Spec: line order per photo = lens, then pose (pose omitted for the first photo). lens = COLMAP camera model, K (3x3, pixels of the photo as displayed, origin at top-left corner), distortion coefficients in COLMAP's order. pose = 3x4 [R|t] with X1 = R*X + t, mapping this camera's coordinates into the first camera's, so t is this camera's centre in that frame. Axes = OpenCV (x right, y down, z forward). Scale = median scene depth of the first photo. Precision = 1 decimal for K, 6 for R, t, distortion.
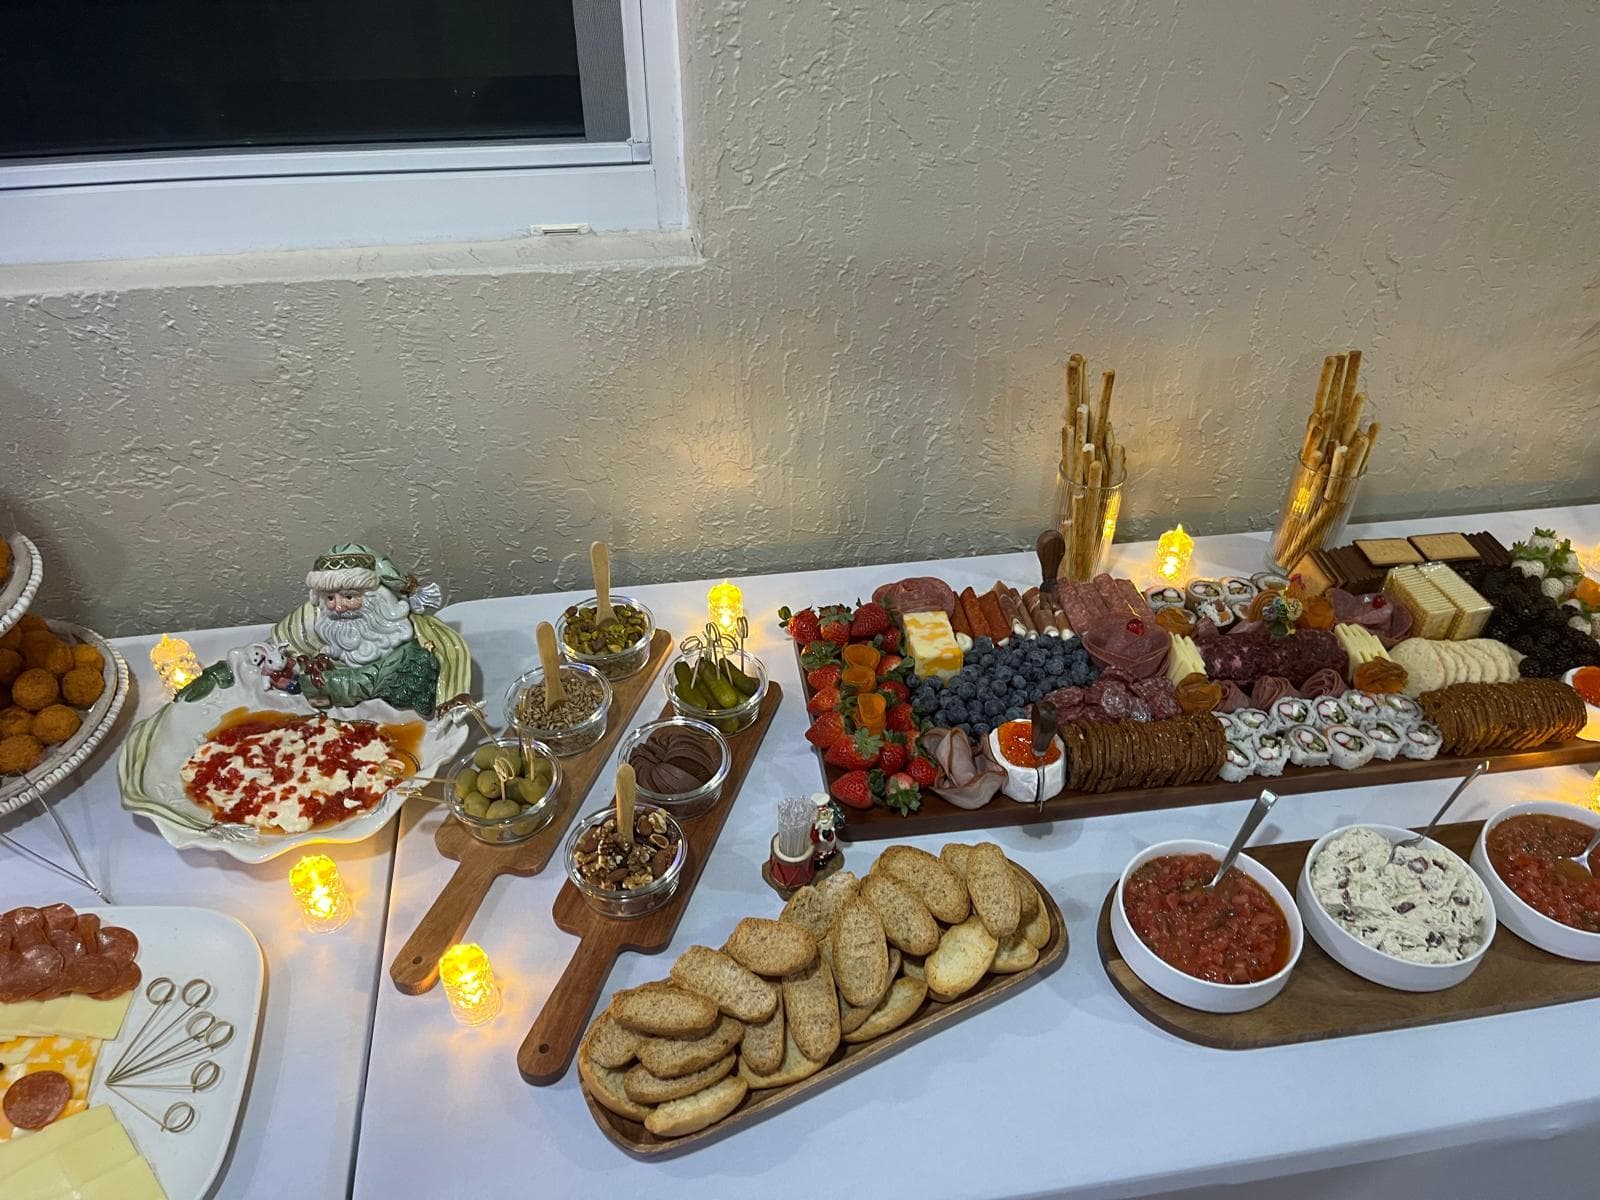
lens RADIAL K [[1222.9, 0, 810.7], [0, 1222.9, 611.3], [0, 0, 1]] dist [0.052457, -0.071426]
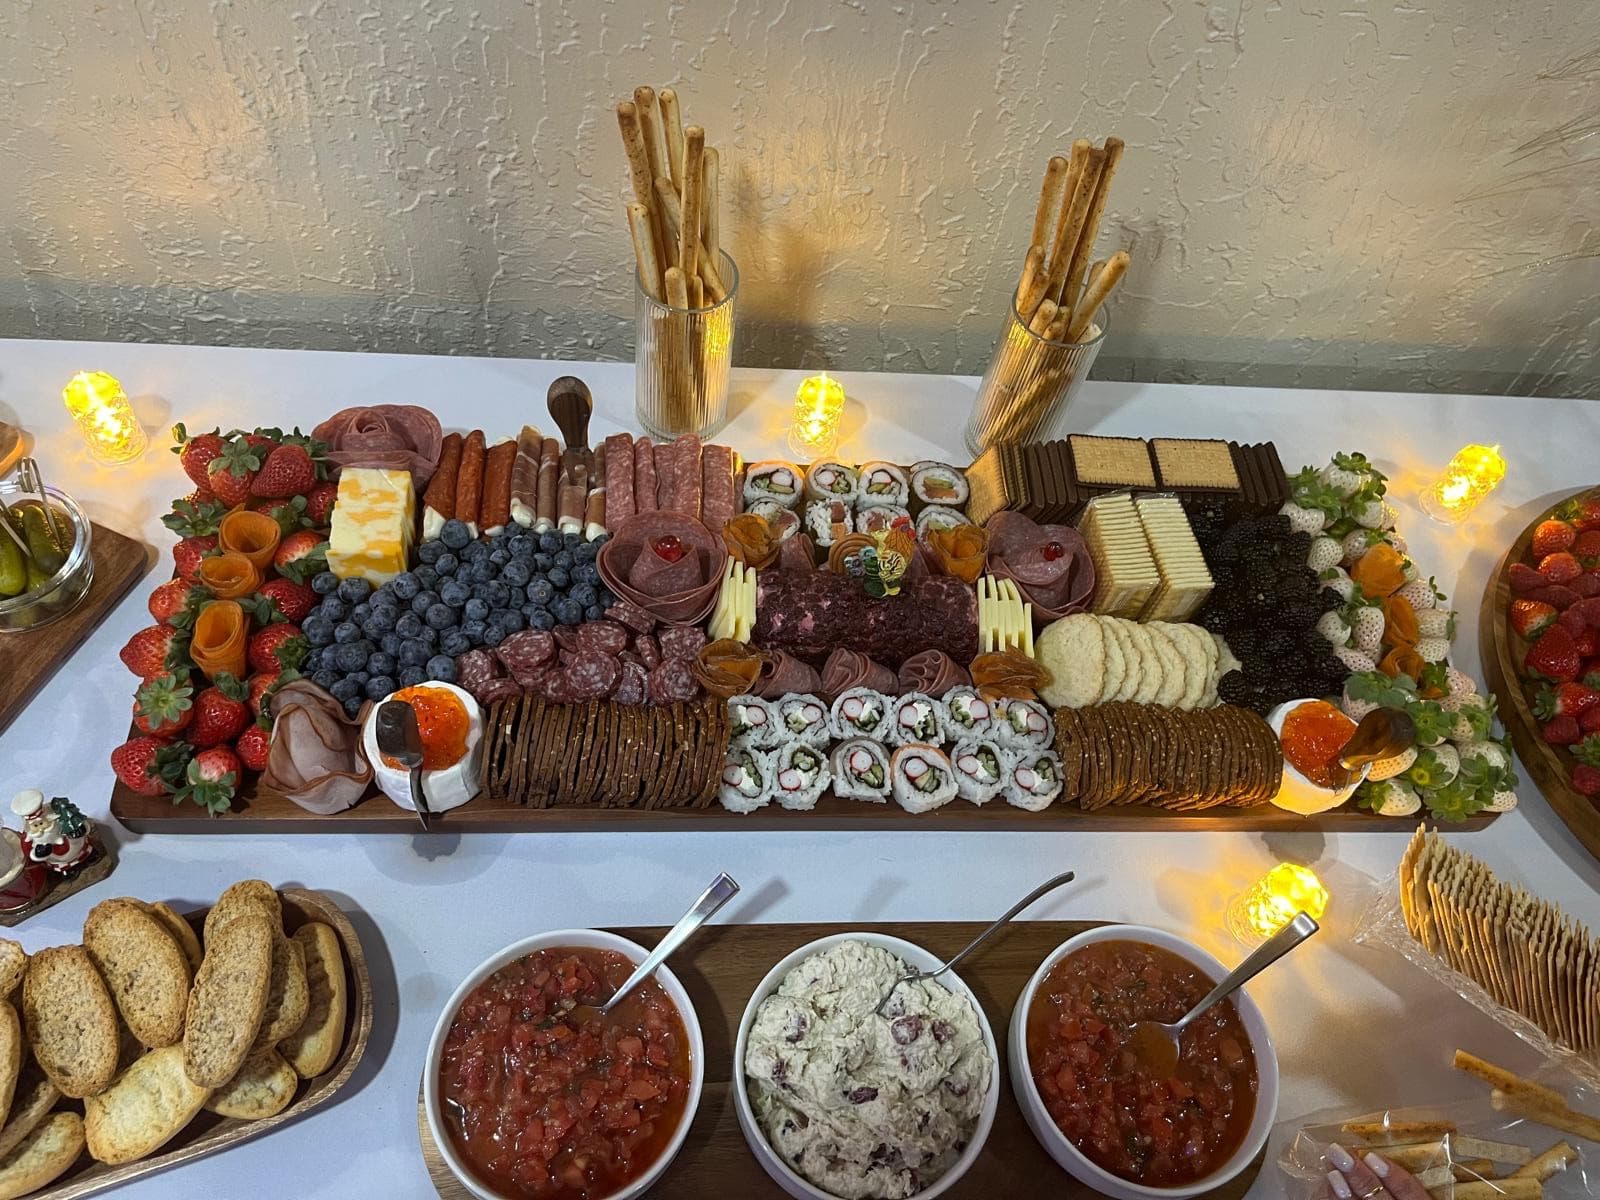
lens RADIAL K [[1222.9, 0, 789.6], [0, 1222.9, 602.5], [0, 0, 1]] dist [0.052457, -0.071426]
pose [[0.989861, 0.140206, 0.022748, 0.327519], [-0.140664, 0.945386, 0.294040, -0.167728], [0.019721, -0.294258, 0.955522, 0.372587]]
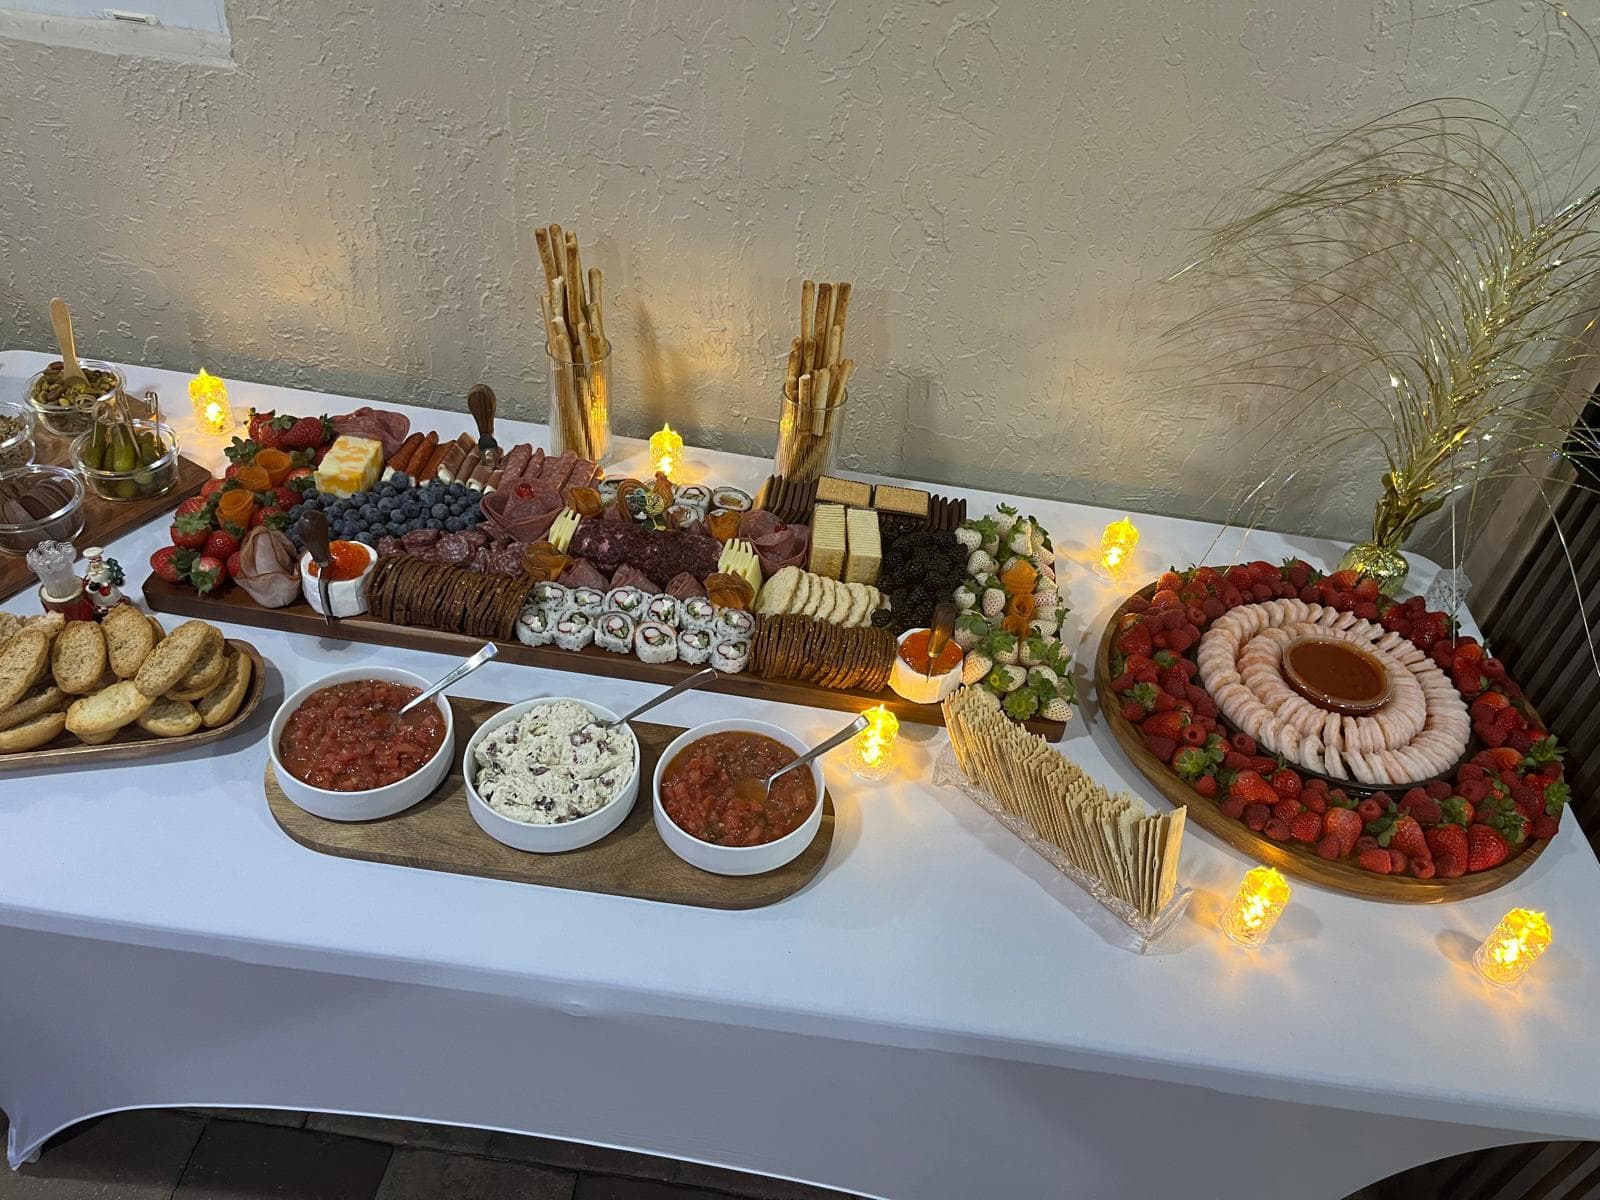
lens RADIAL K [[1222.9, 0, 815.4], [0, 1222.9, 610.2], [0, 0, 1]] dist [0.052457, -0.071426]
pose [[0.964574, 0.233443, -0.122886, 0.667936], [-0.230342, 0.972325, 0.039062, 0.013478], [0.128604, -0.009373, 0.991652, 0.011602]]
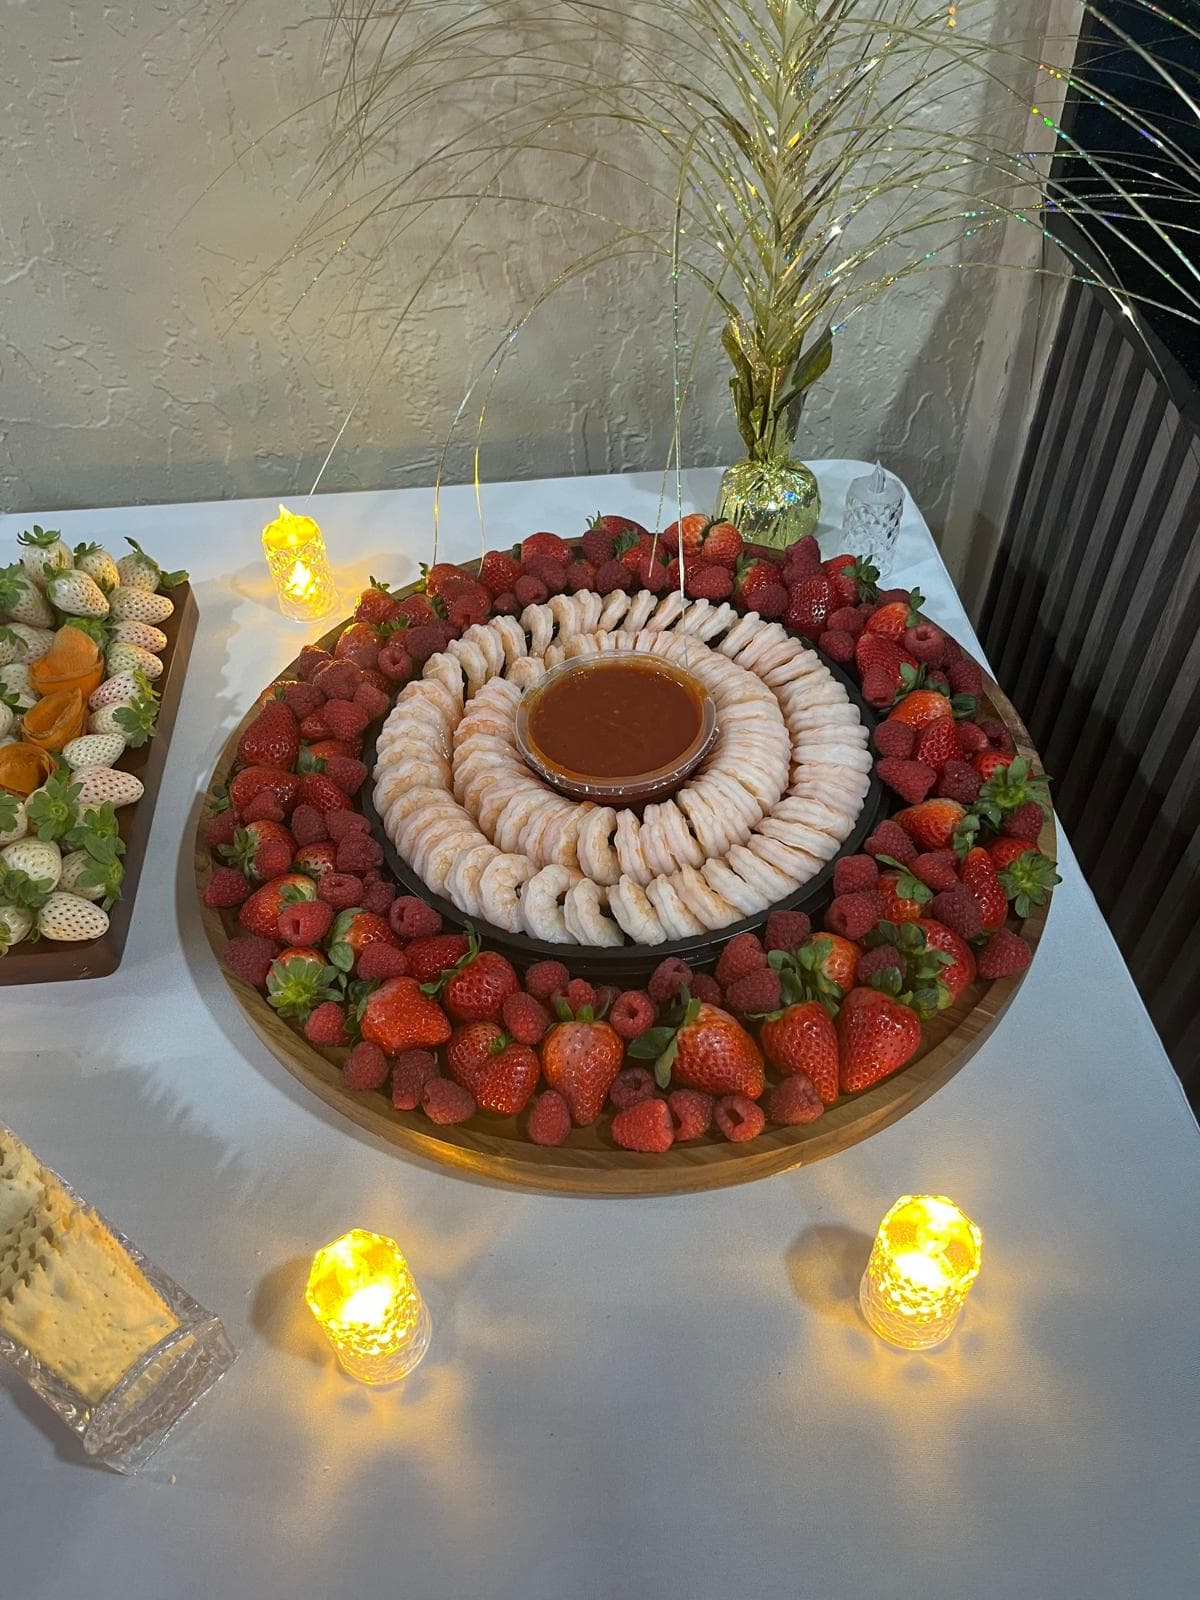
lens RADIAL K [[1222.9, 0, 588.7], [0, 1222.9, 793.0], [0, 0, 1]] dist [0.052457, -0.071426]
pose [[0.995739, 0.033803, -0.085803, 1.019330], [-0.019474, 0.986493, 0.162641, -0.054834], [0.090142, -0.160277, 0.982947, 0.566072]]
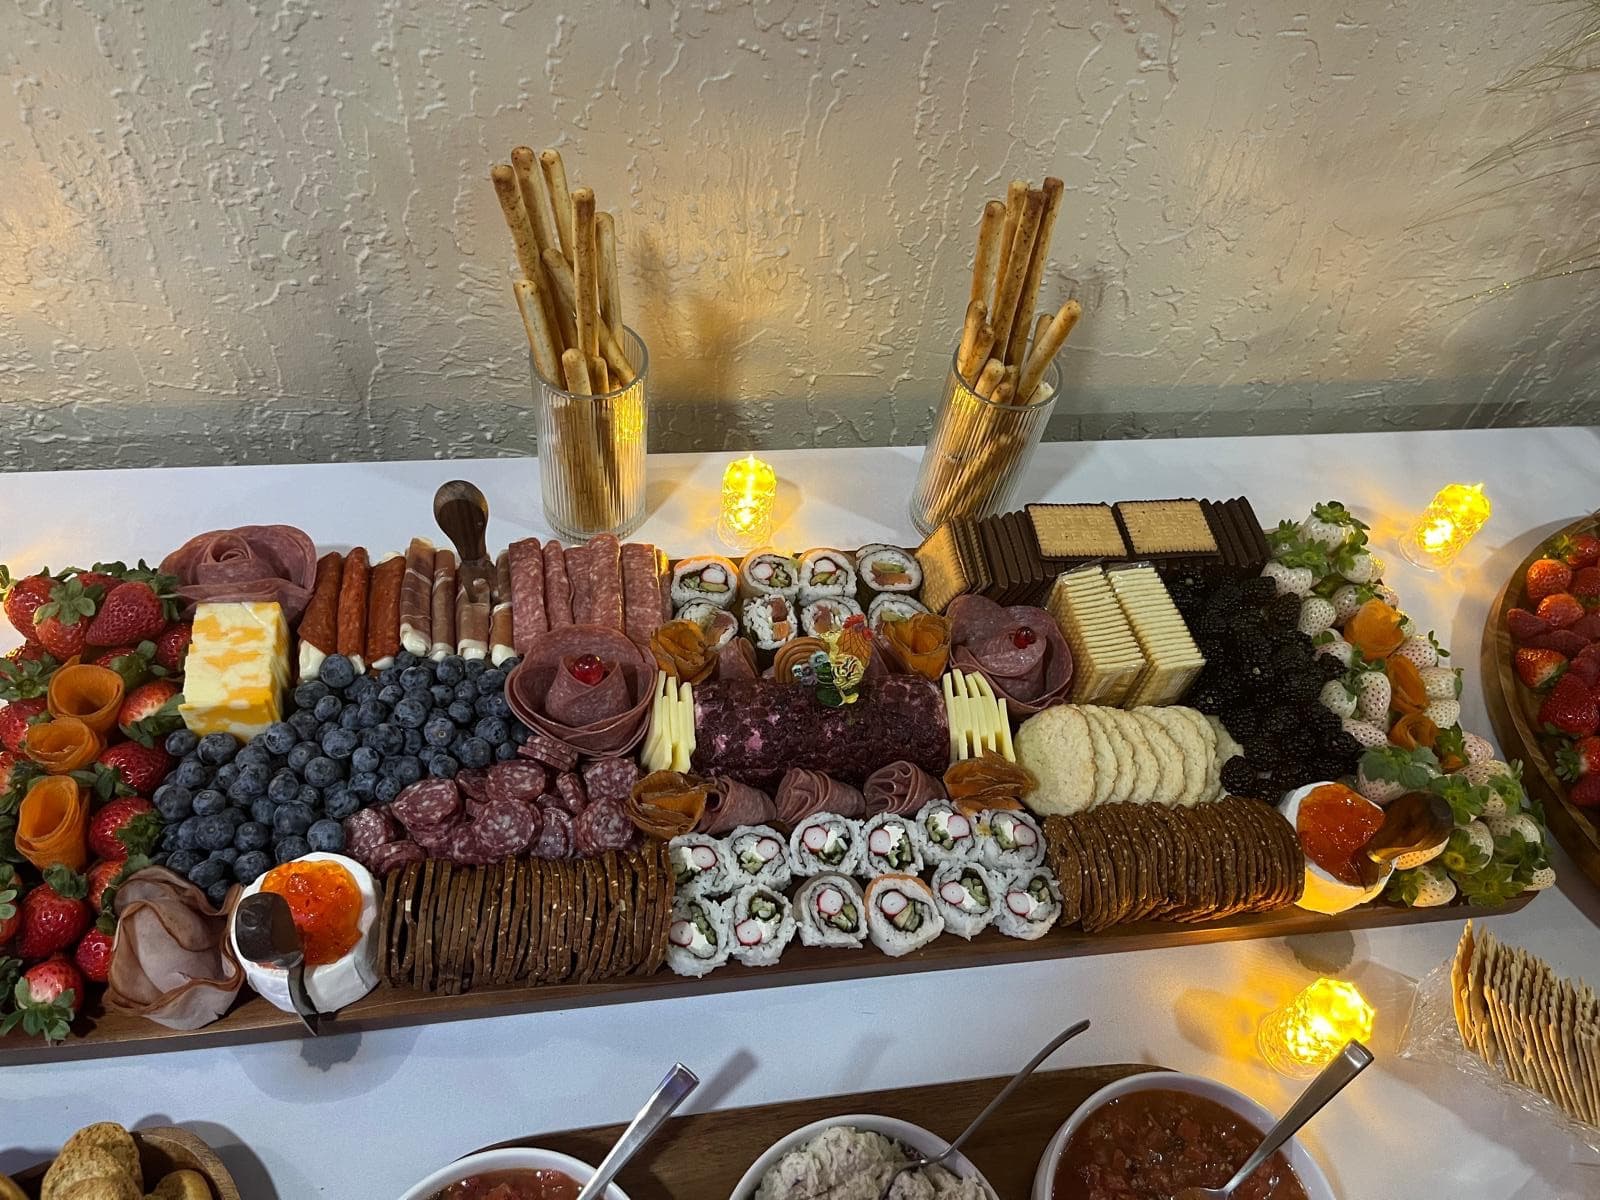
lens RADIAL K [[1222.9, 0, 798.2], [0, 1222.9, 612.1], [0, 0, 1]] dist [0.052457, -0.071426]
pose [[0.994892, 0.066558, 0.075896, 0.326048], [-0.083174, 0.966534, 0.242679, -0.164502], [-0.057204, -0.247752, 0.967133, 0.462632]]
